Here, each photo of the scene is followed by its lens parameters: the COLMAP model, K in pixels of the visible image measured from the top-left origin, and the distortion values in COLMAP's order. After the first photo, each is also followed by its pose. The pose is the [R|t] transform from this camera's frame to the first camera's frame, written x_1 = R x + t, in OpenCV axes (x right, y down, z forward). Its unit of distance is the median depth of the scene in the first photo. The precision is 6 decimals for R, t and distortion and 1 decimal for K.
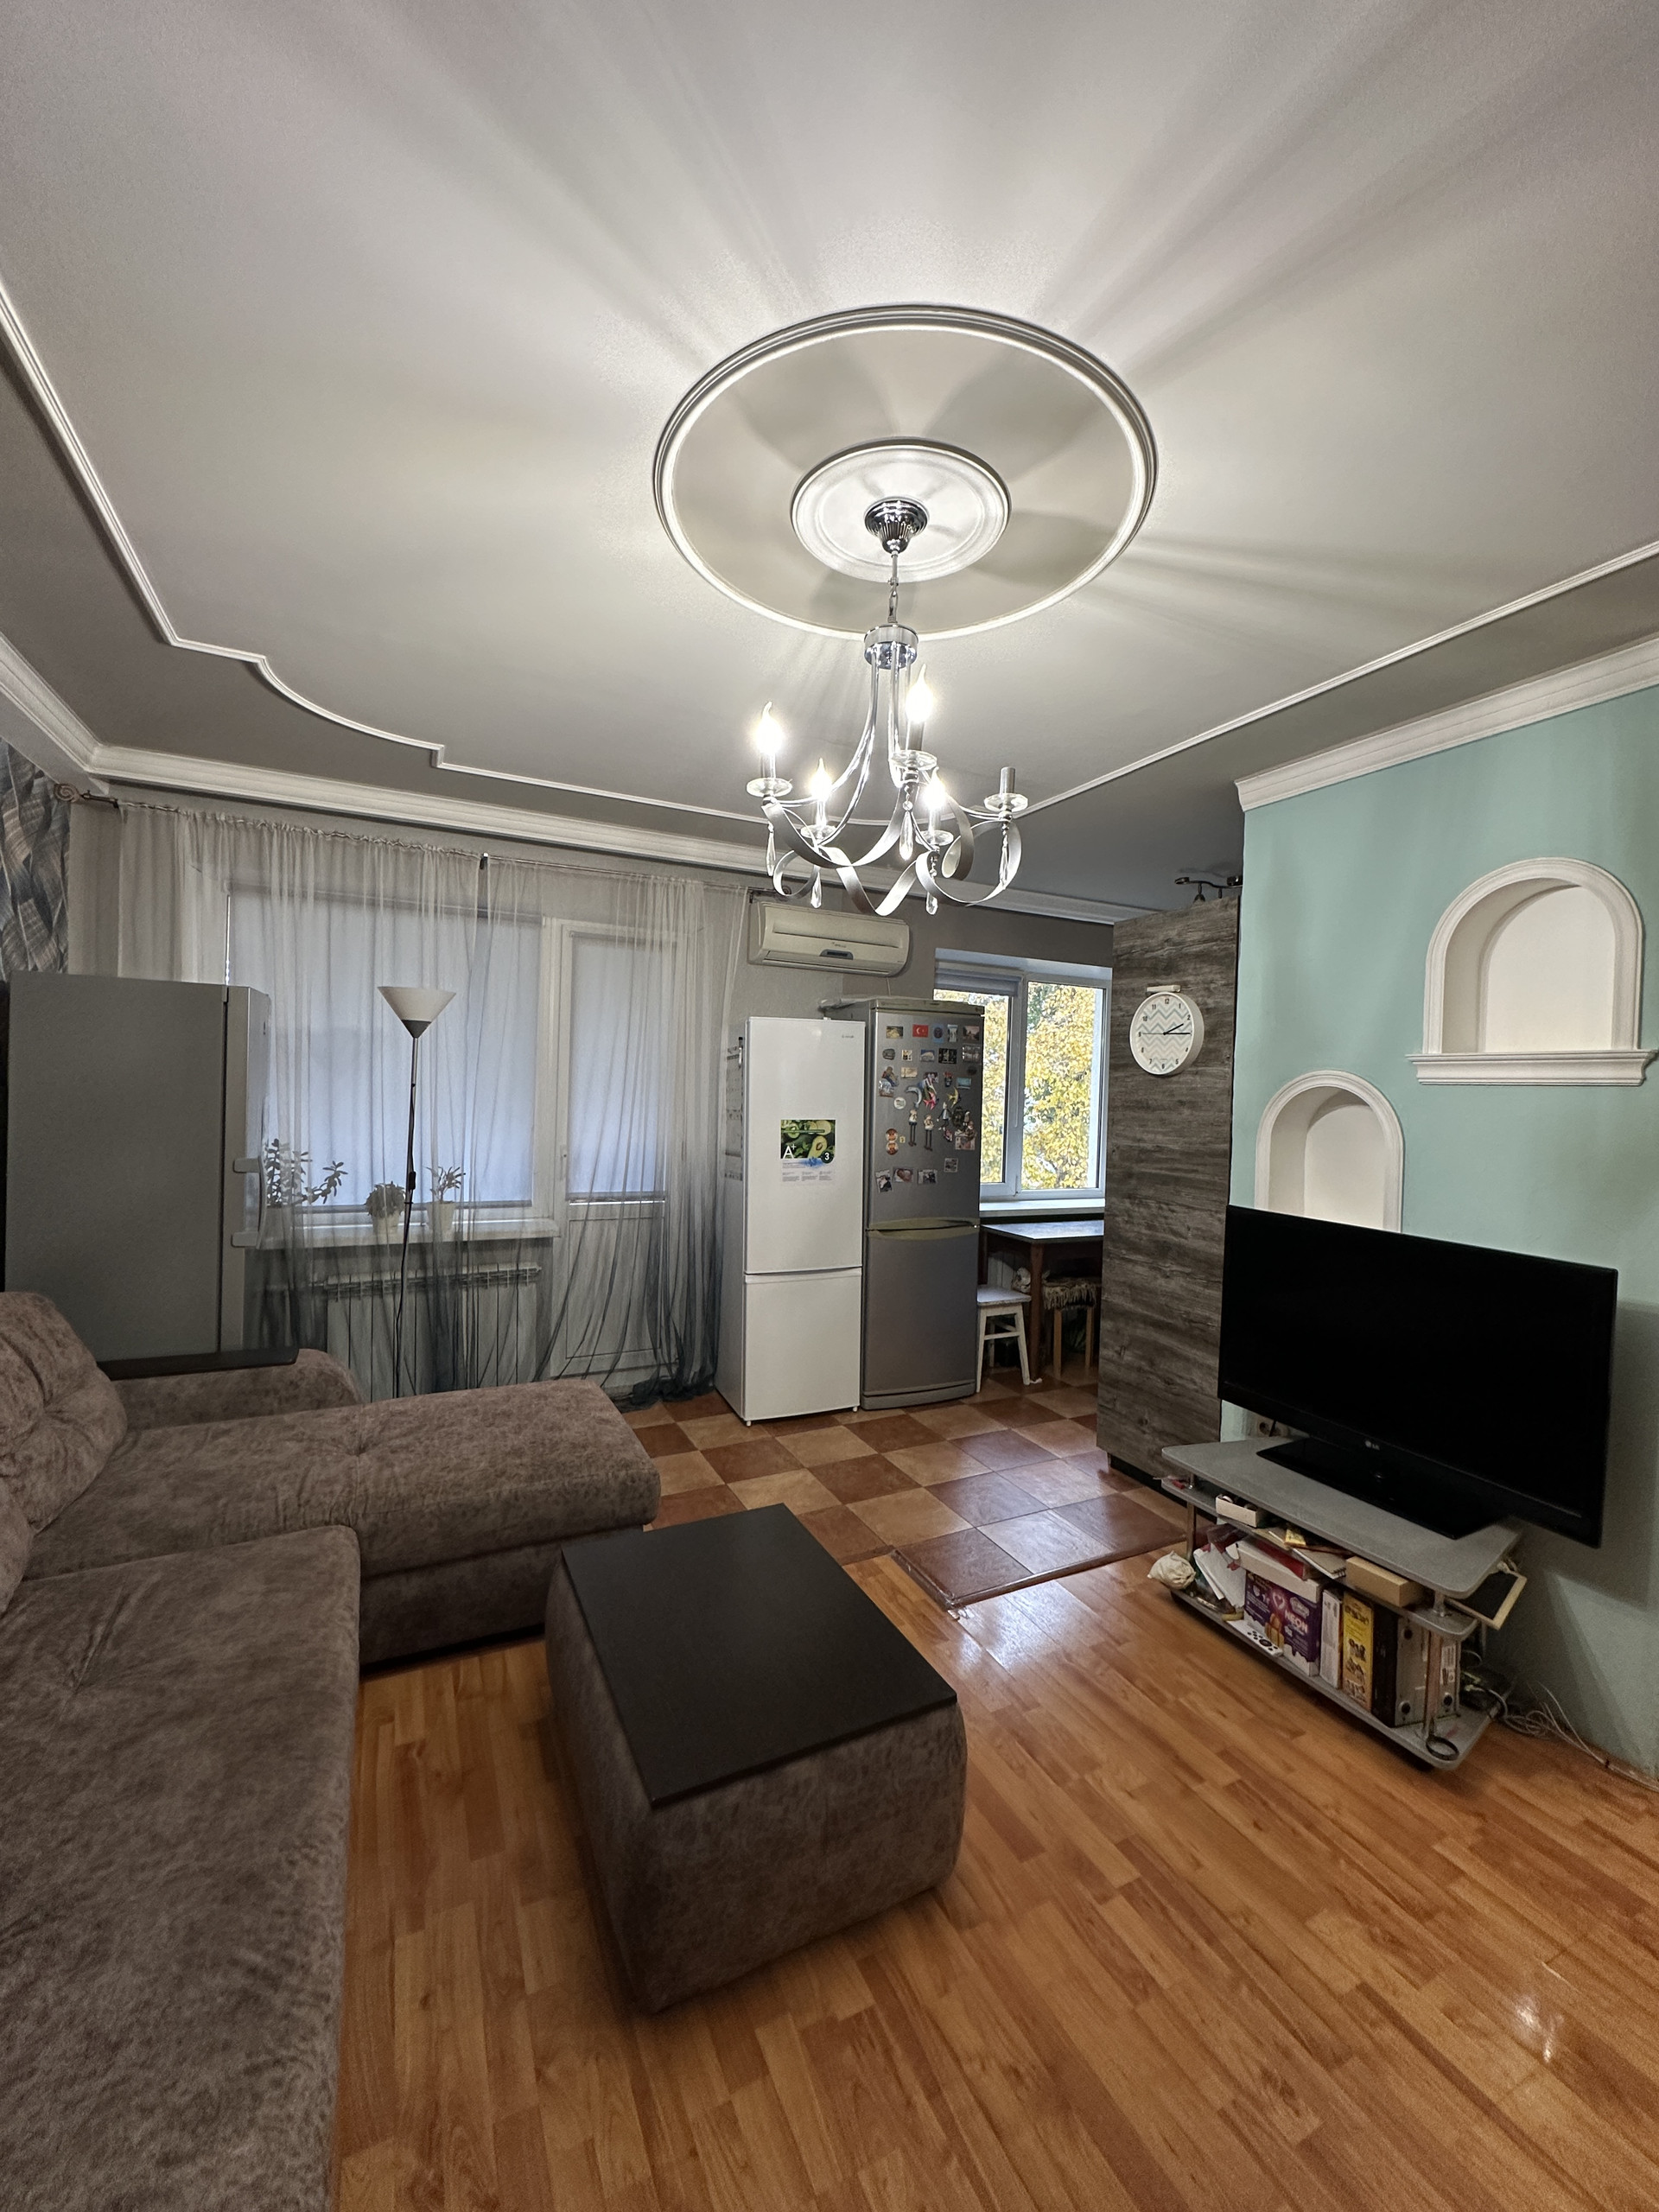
lens RADIAL K [[883.5, 0, 829.4], [0, 883.5, 1103.2], [0, 0, 1]] dist [-0.003336, 0.001180]
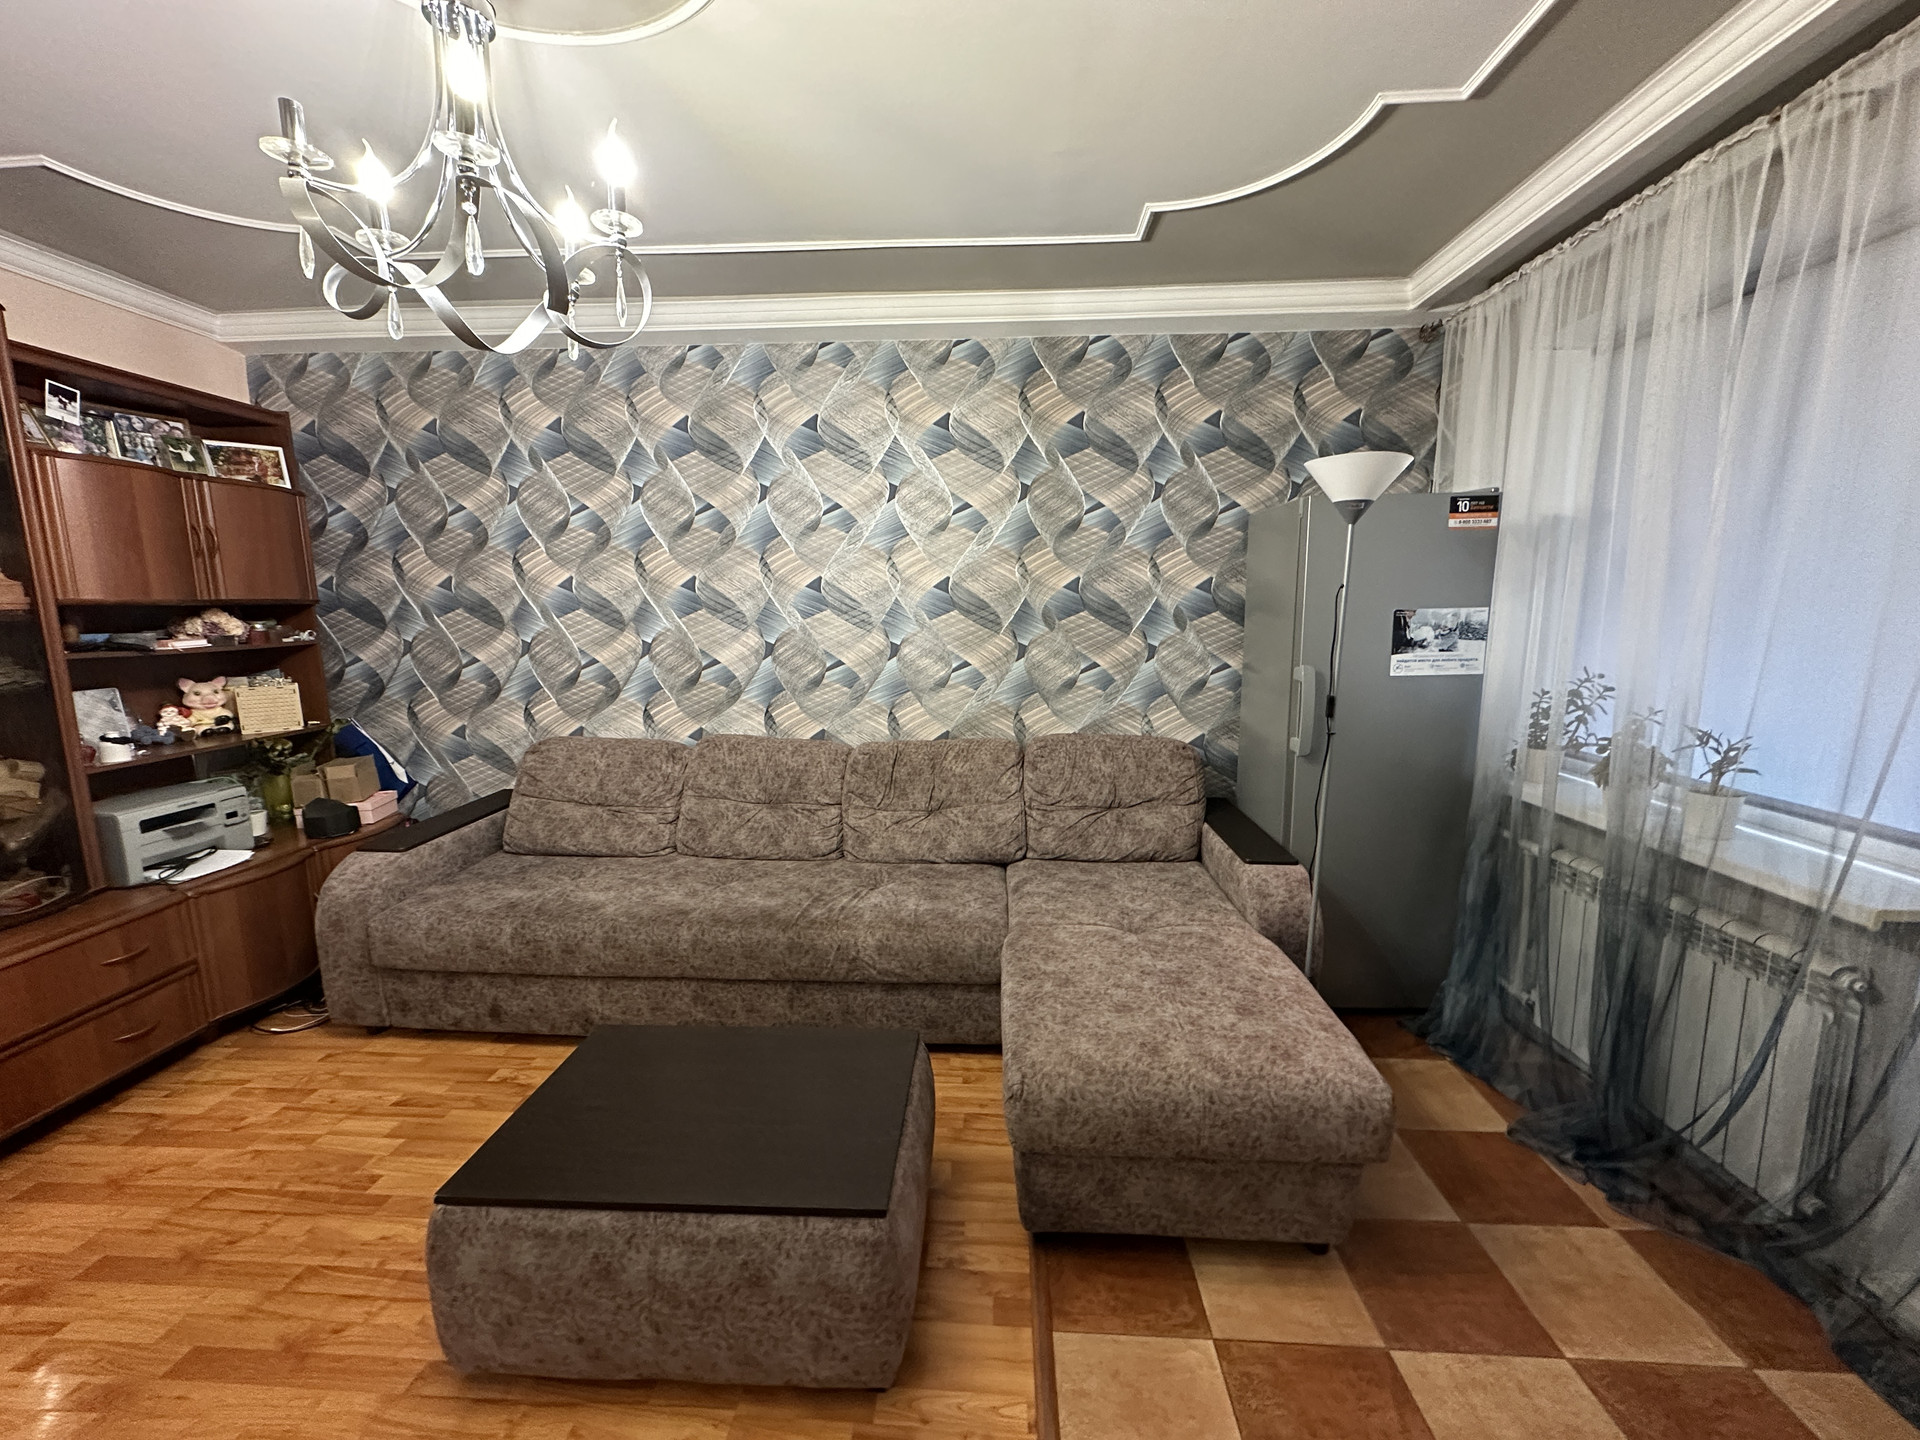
lens RADIAL K [[766.9, 0, 958.9], [0, 766.9, 720.0], [0, 0, 1]] dist [-0.003336, 0.001180]
pose [[-0.490579, 0.094636, -0.866242, 0.380862], [-0.031532, 0.991506, 0.126179, 0.028788], [0.870826, 0.089216, -0.483428, 1.319891]]
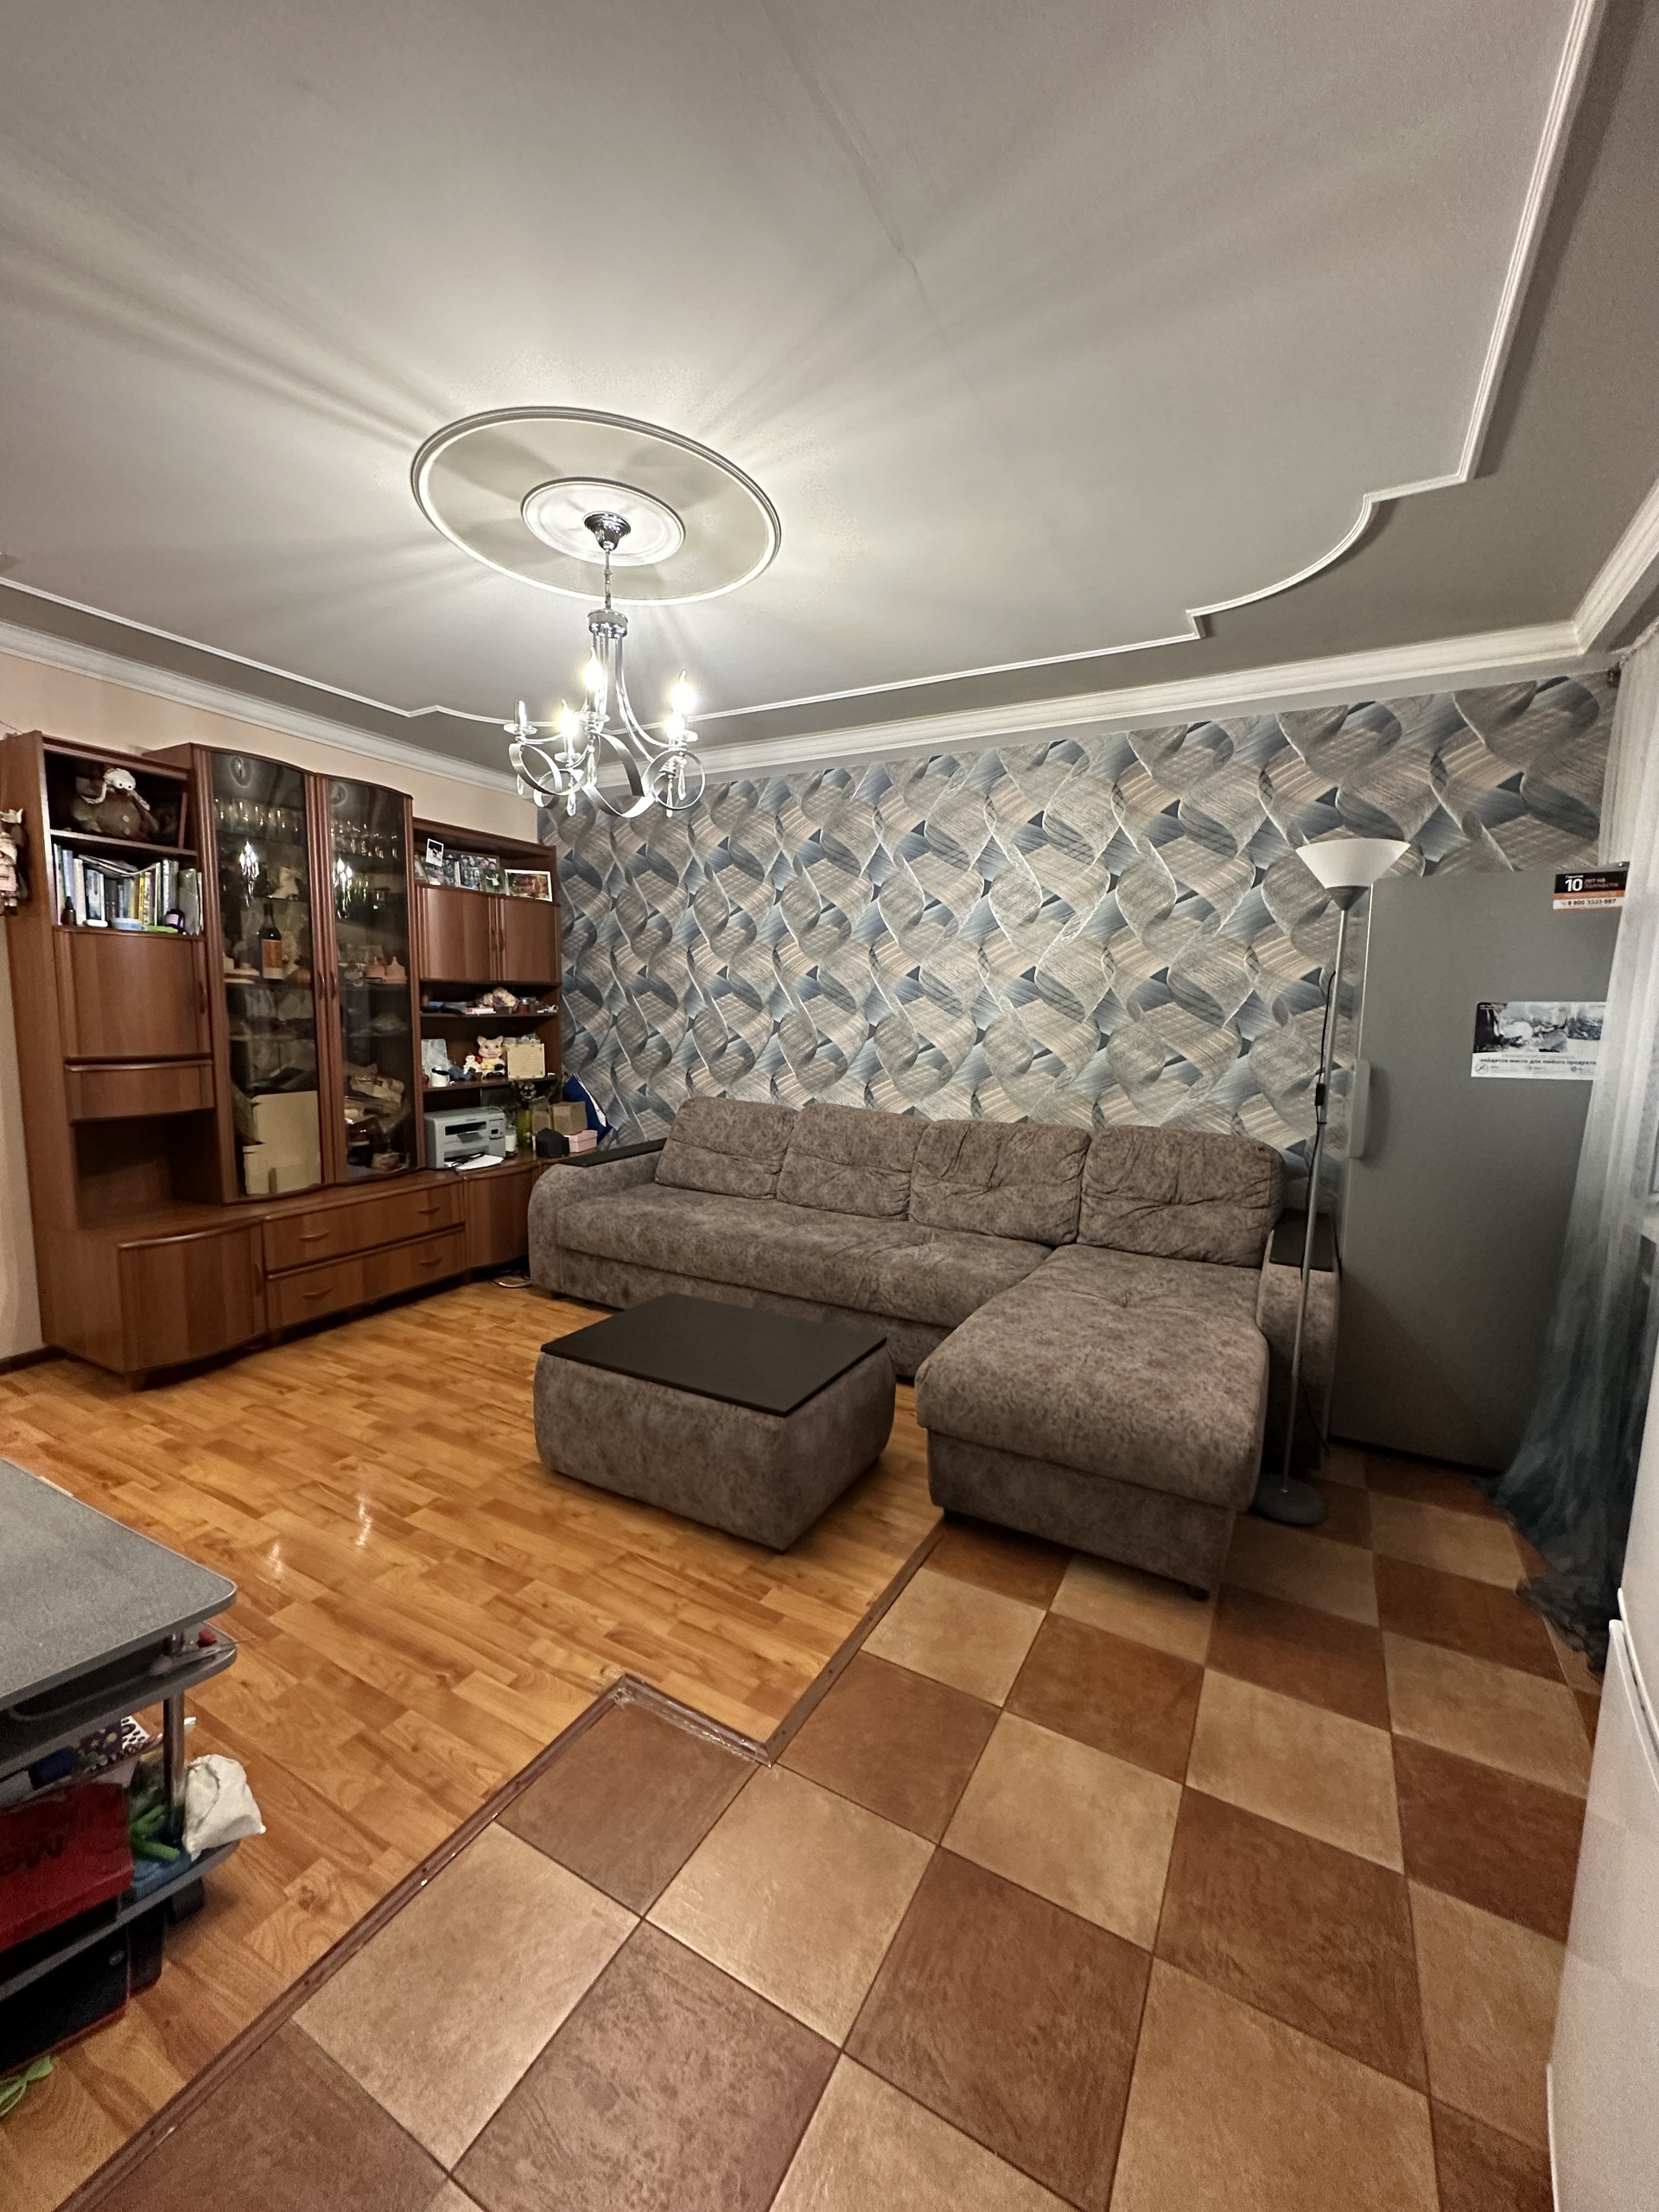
lens RADIAL K [[883.5, 0, 830.4], [0, 883.5, 1105.0], [0, 0, 1]] dist [-0.003336, 0.001180]
pose [[-0.817875, 0.013597, -0.575235, 0.431438], [-0.059692, 0.992322, 0.108327, 0.047575], [0.572291, 0.122935, -0.810784, 1.759558]]
